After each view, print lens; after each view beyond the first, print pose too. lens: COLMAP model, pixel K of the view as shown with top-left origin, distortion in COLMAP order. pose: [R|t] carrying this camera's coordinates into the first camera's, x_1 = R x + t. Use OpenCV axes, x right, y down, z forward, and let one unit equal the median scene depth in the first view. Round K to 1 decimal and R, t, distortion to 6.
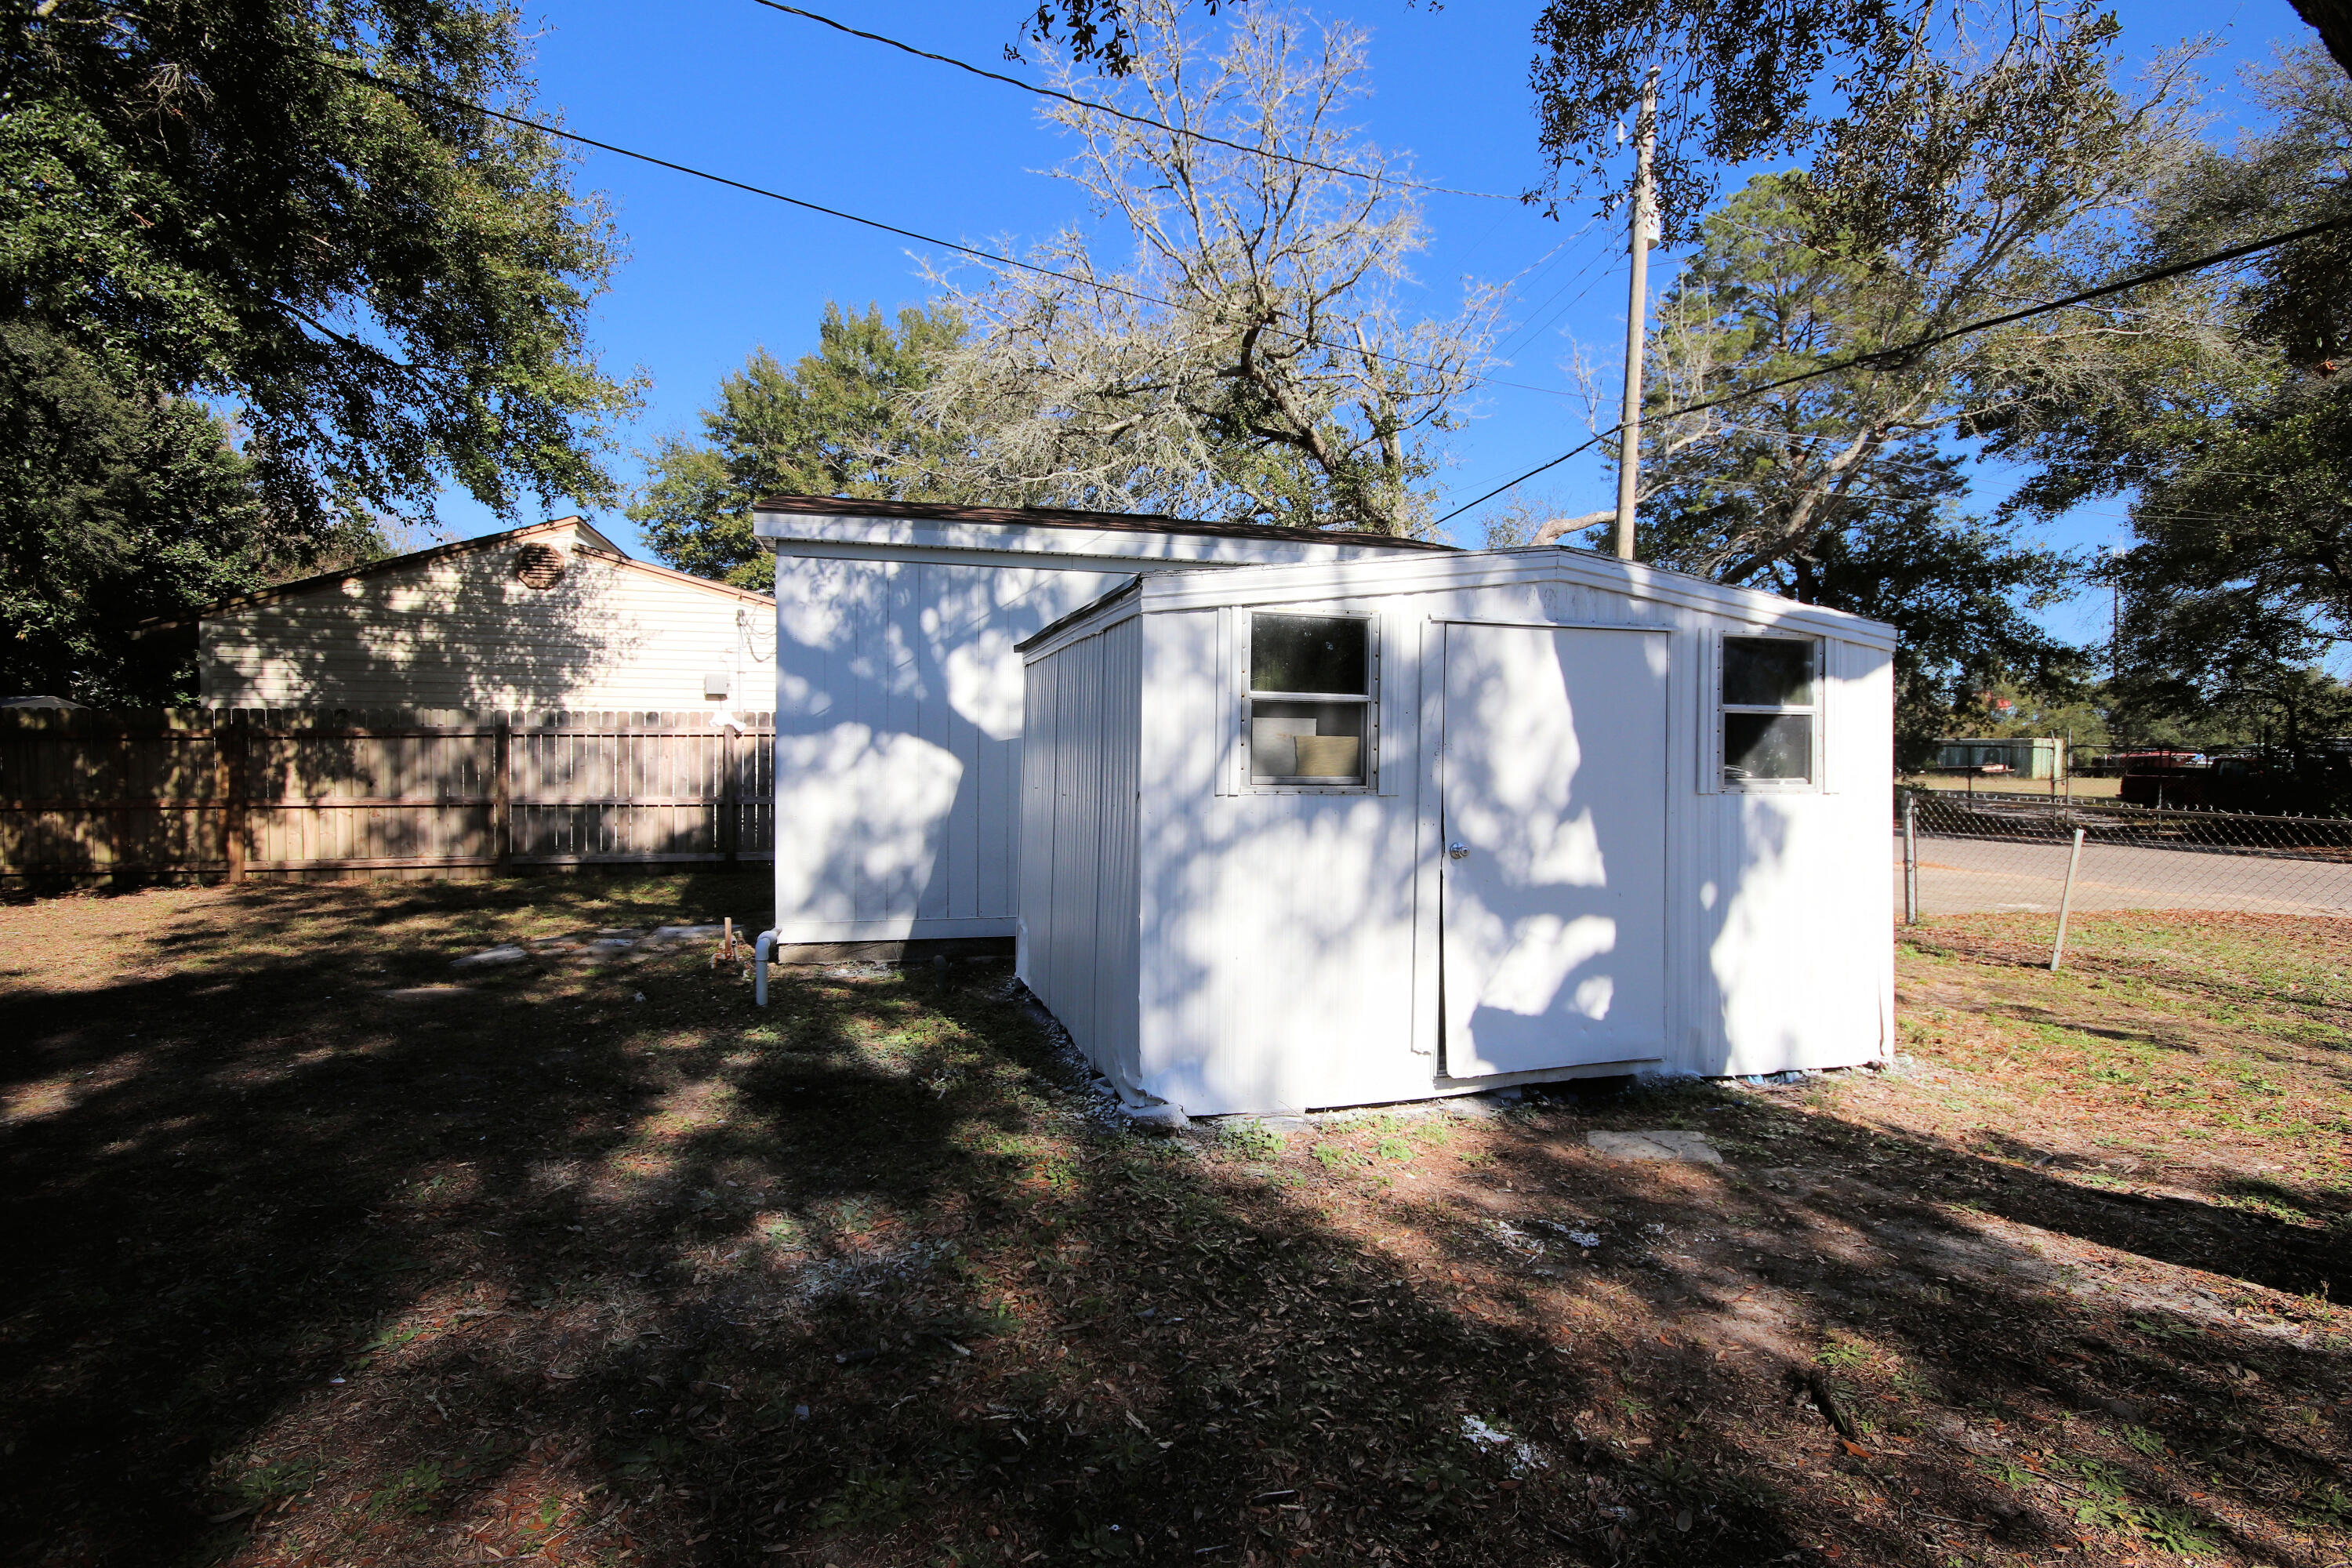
lens RADIAL K [[1089.9, 0, 1200.9], [0, 1089.9, 790.2], [0, 0, 1]] dist [0.012782, -0.013226]
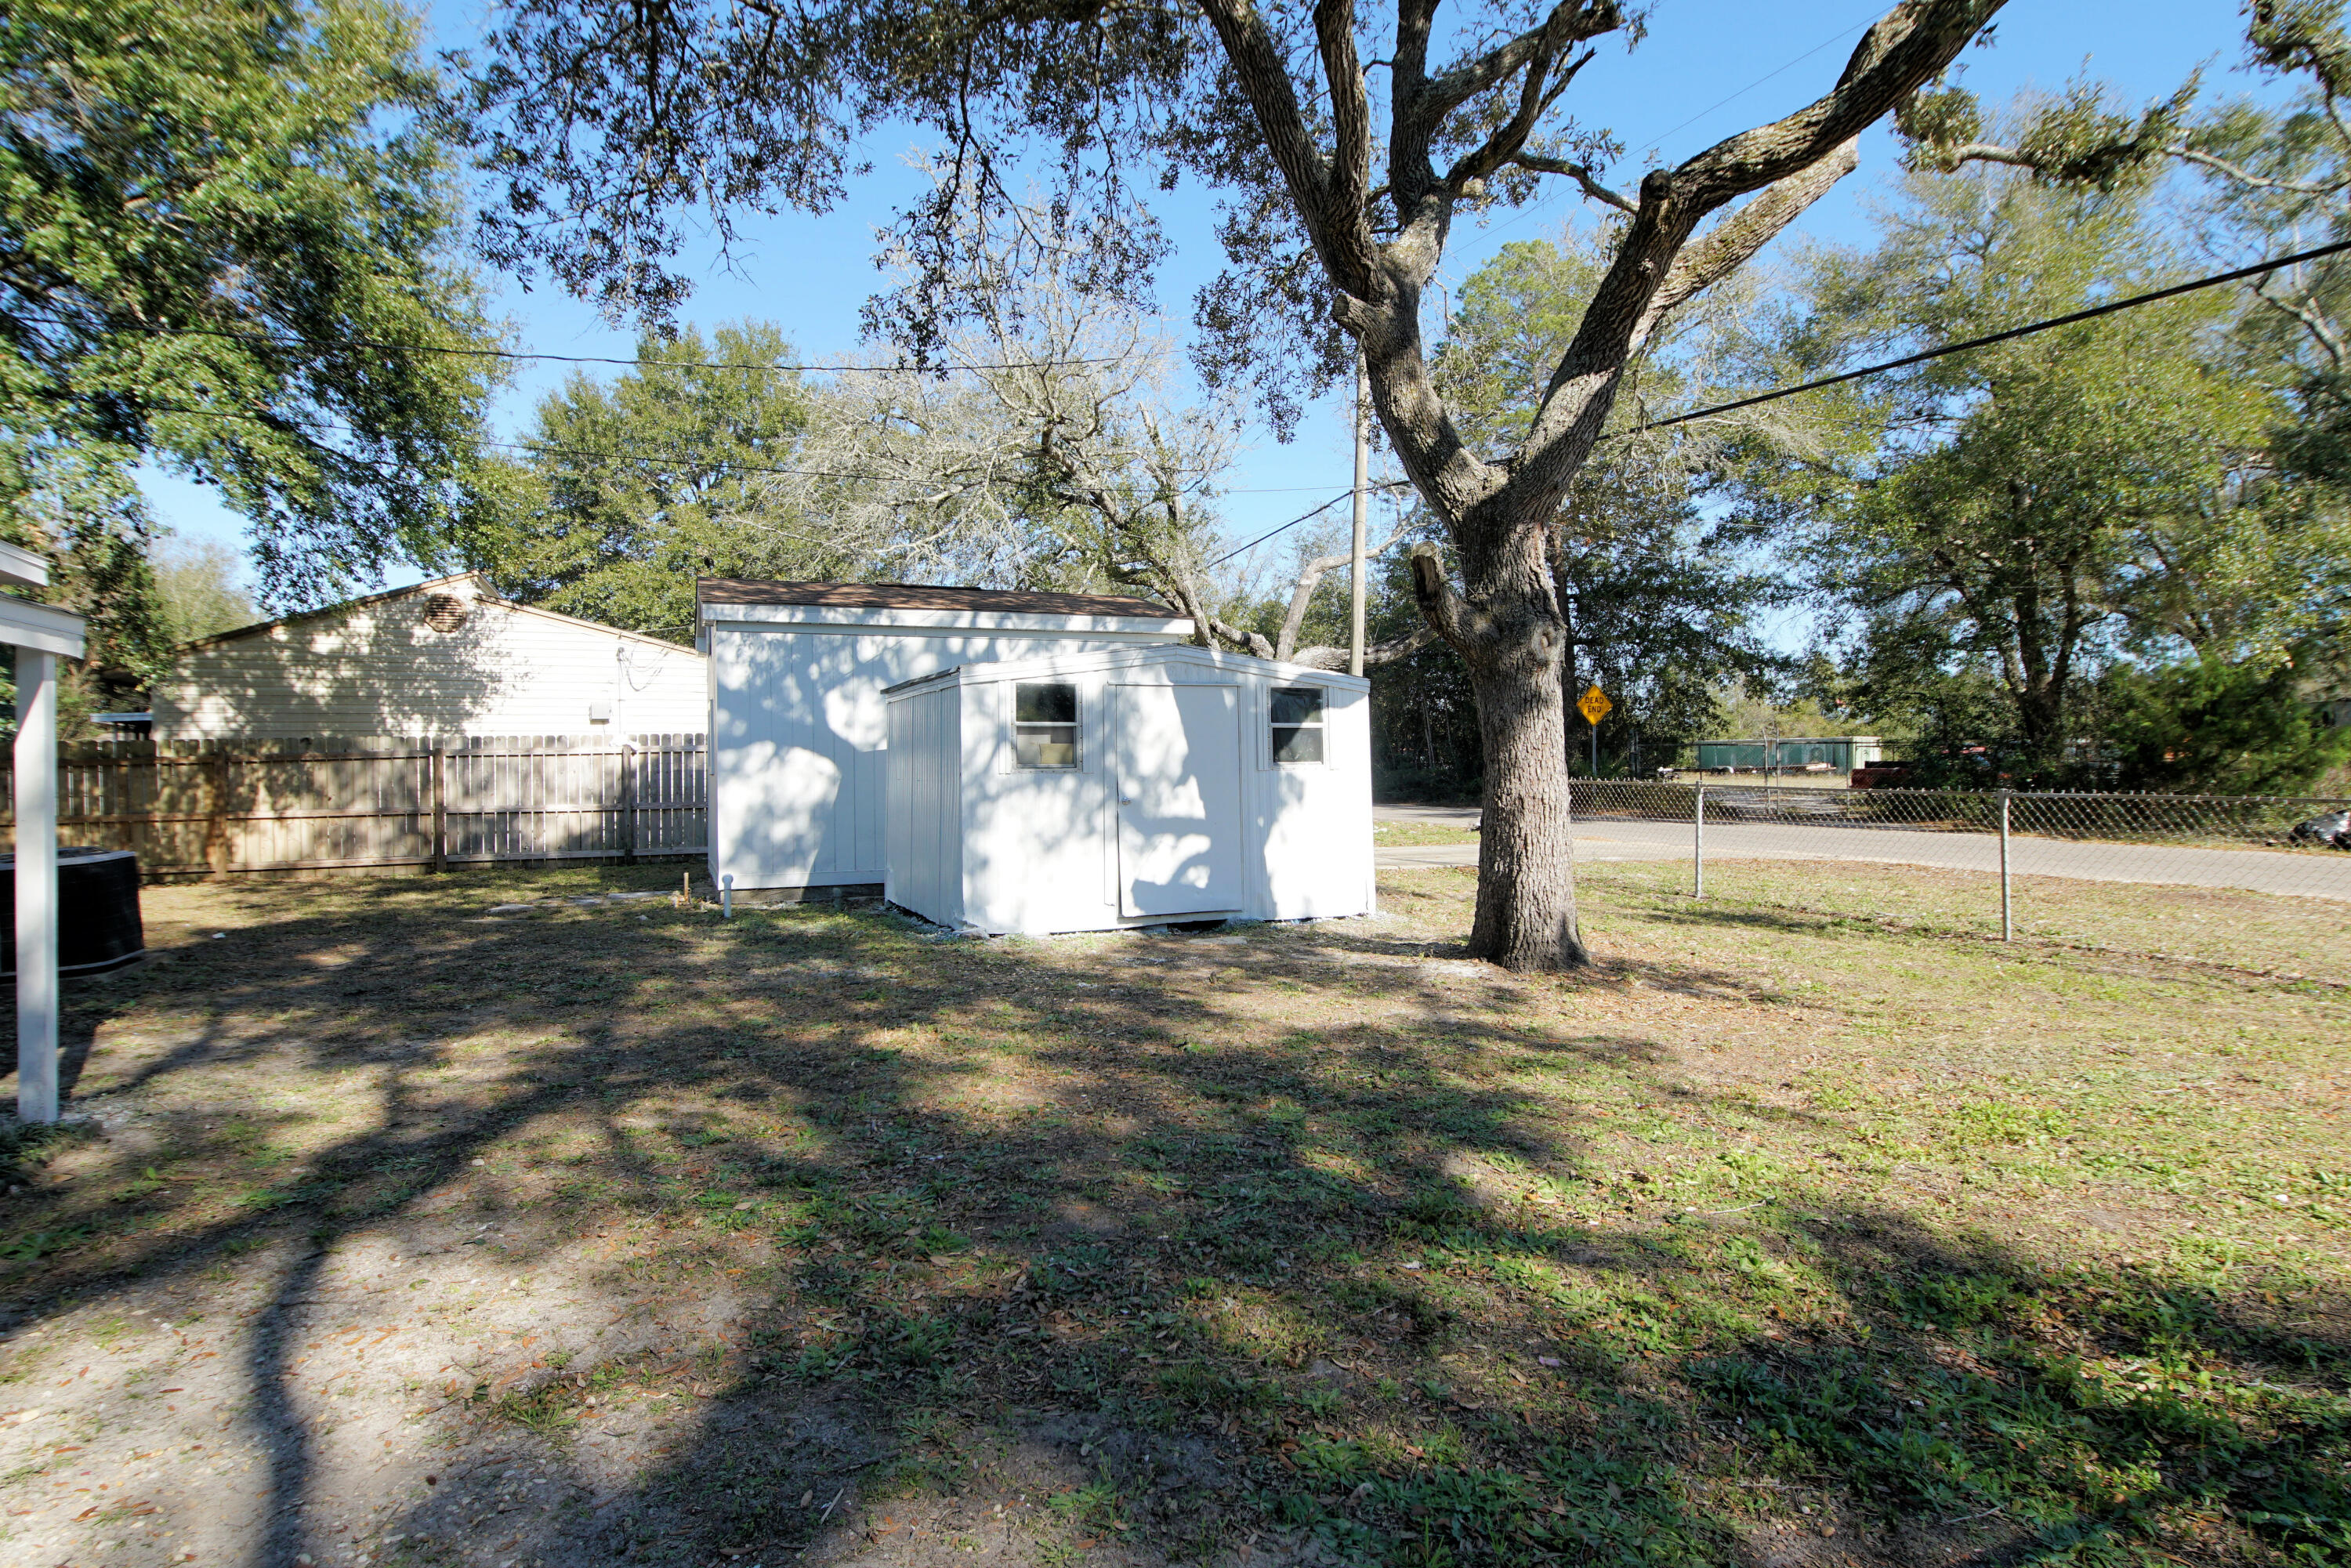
lens RADIAL K [[1175.6, 0, 1253.0], [0, 1175.6, 771.9], [0, 0, 1]] dist [-0.049521, -0.011598]
pose [[0.983723, -0.020938, 0.178465, 0.036019], [0.026119, 0.999301, -0.026729, 0.025847], [-0.177781, 0.030955, 0.983583, -0.429011]]
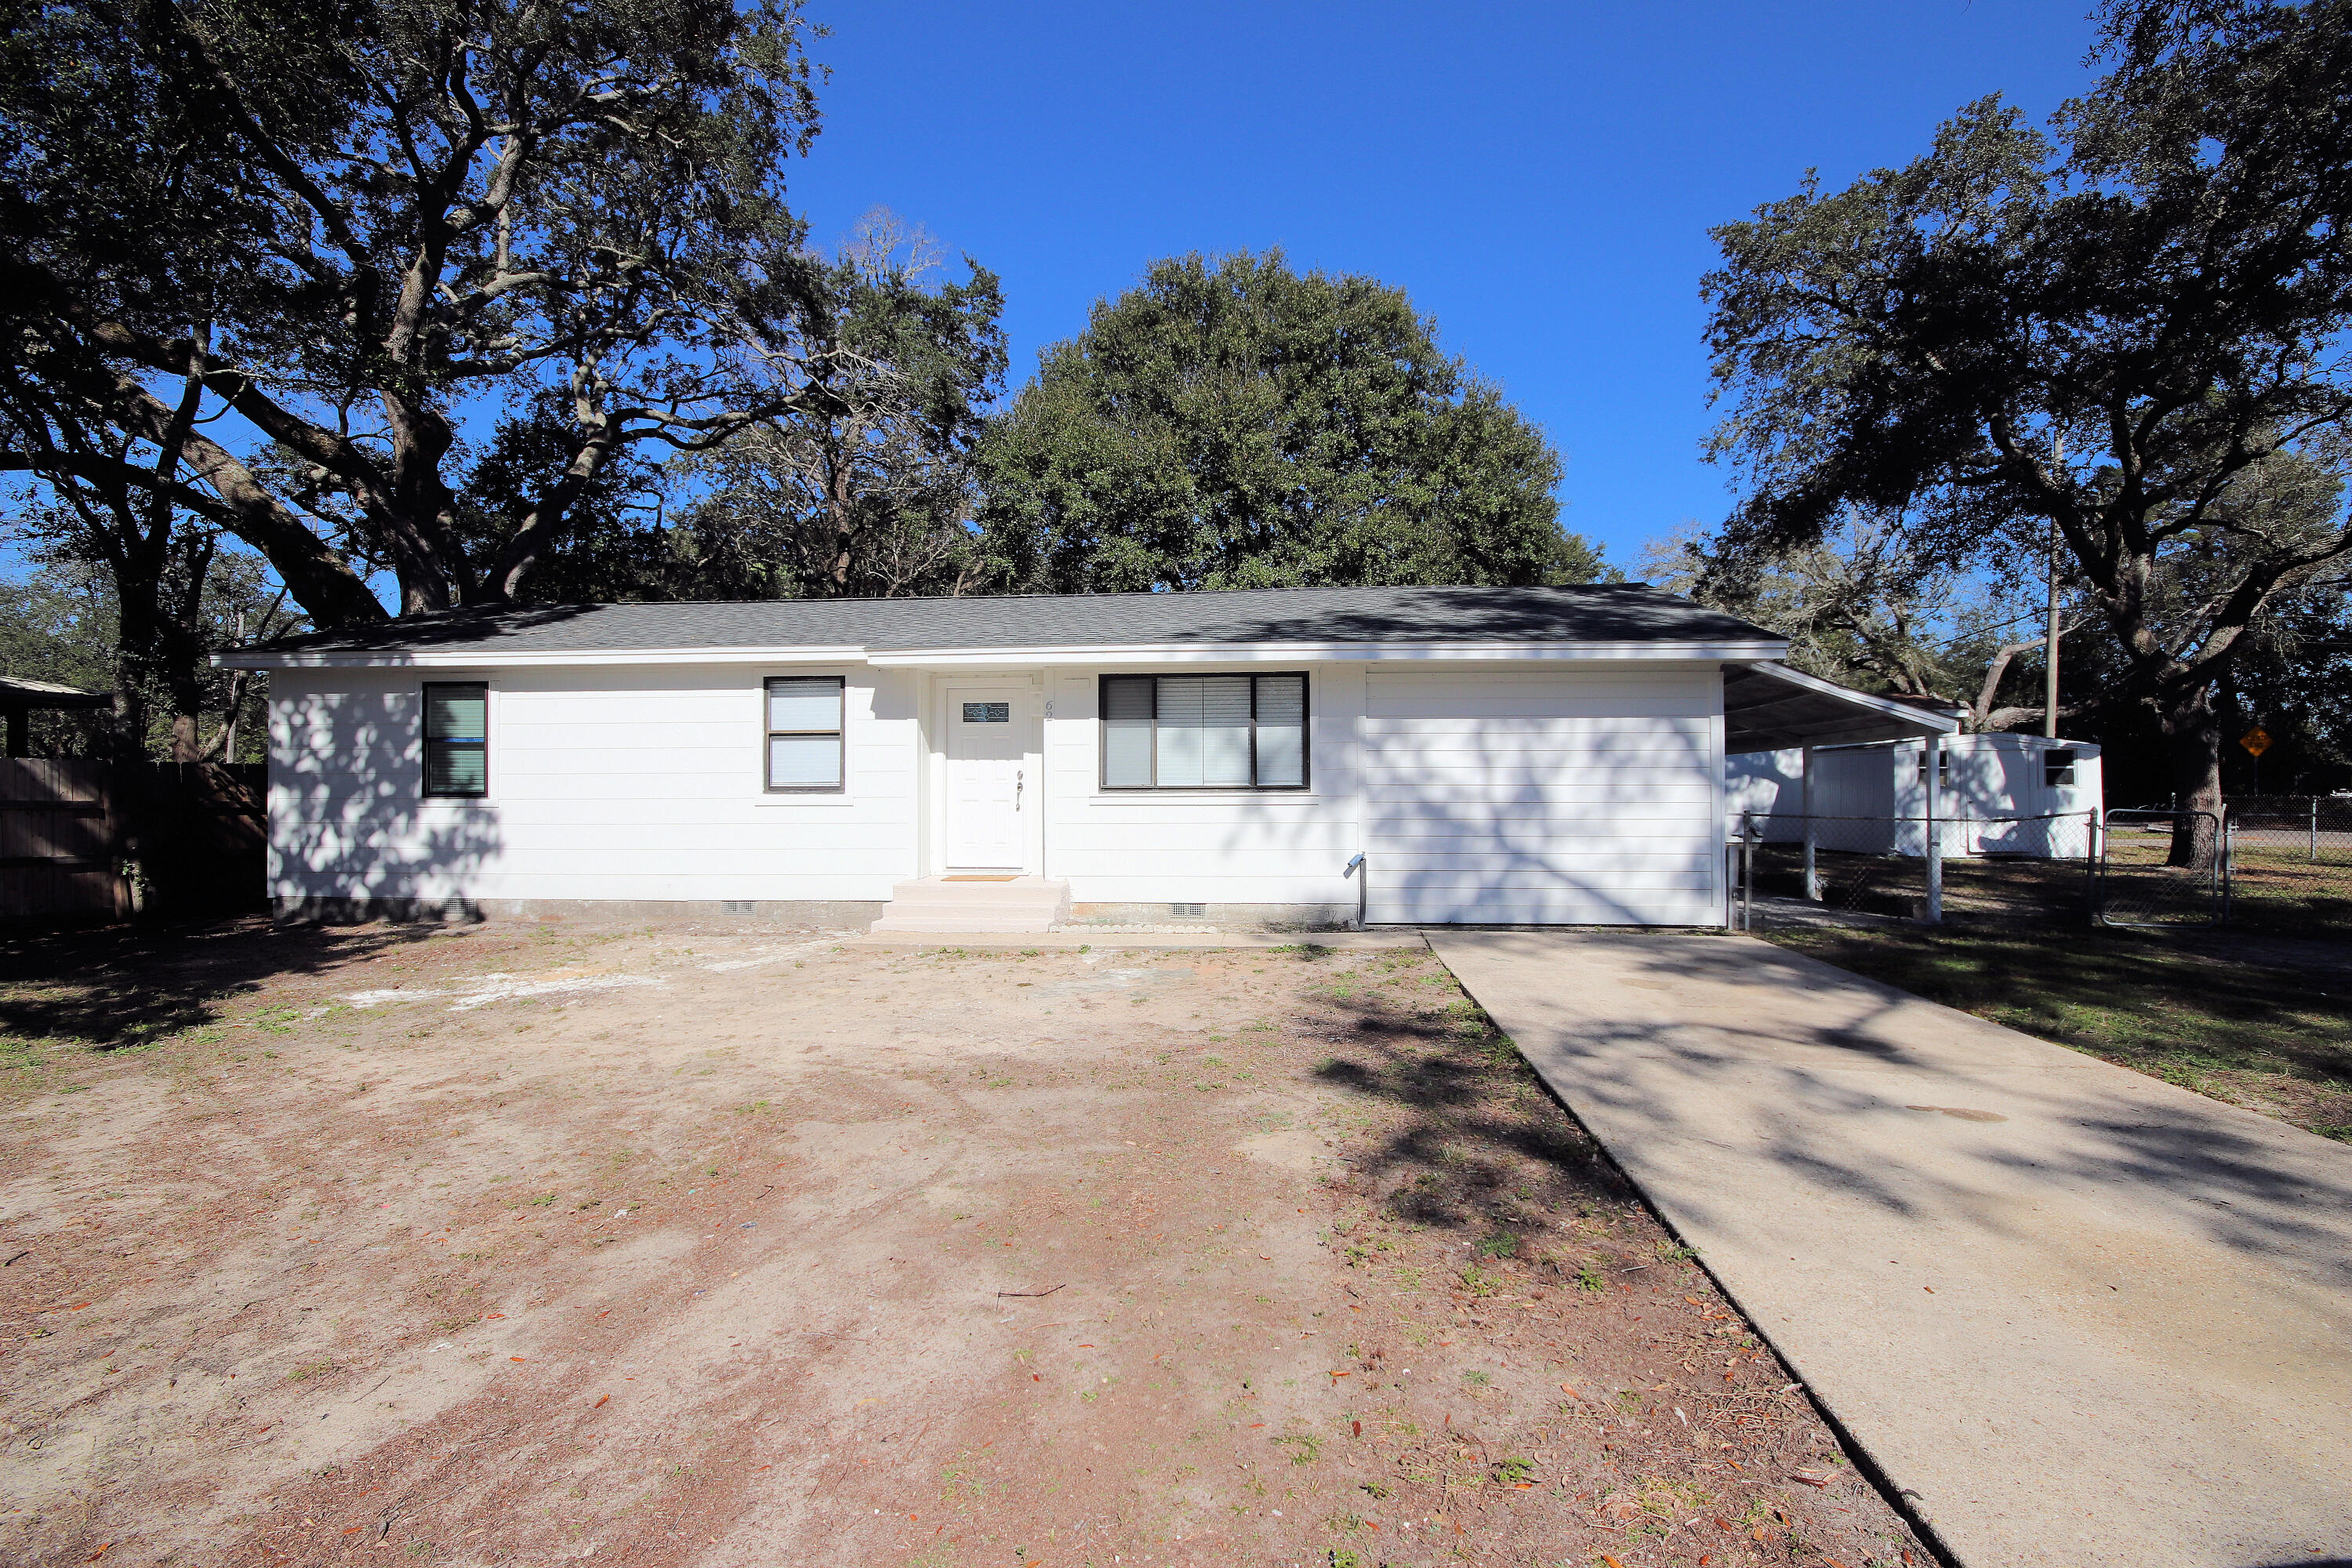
lens RADIAL K [[1089.9, 0, 1200.9], [0, 1089.9, 790.2], [0, 0, 1]] dist [0.012782, -0.013226]
pose [[0.940586, -0.018774, -0.339037, -0.494861], [0.006483, 0.999281, -0.037349, 0.062629], [0.339495, 0.032932, 0.940031, -1.730593]]
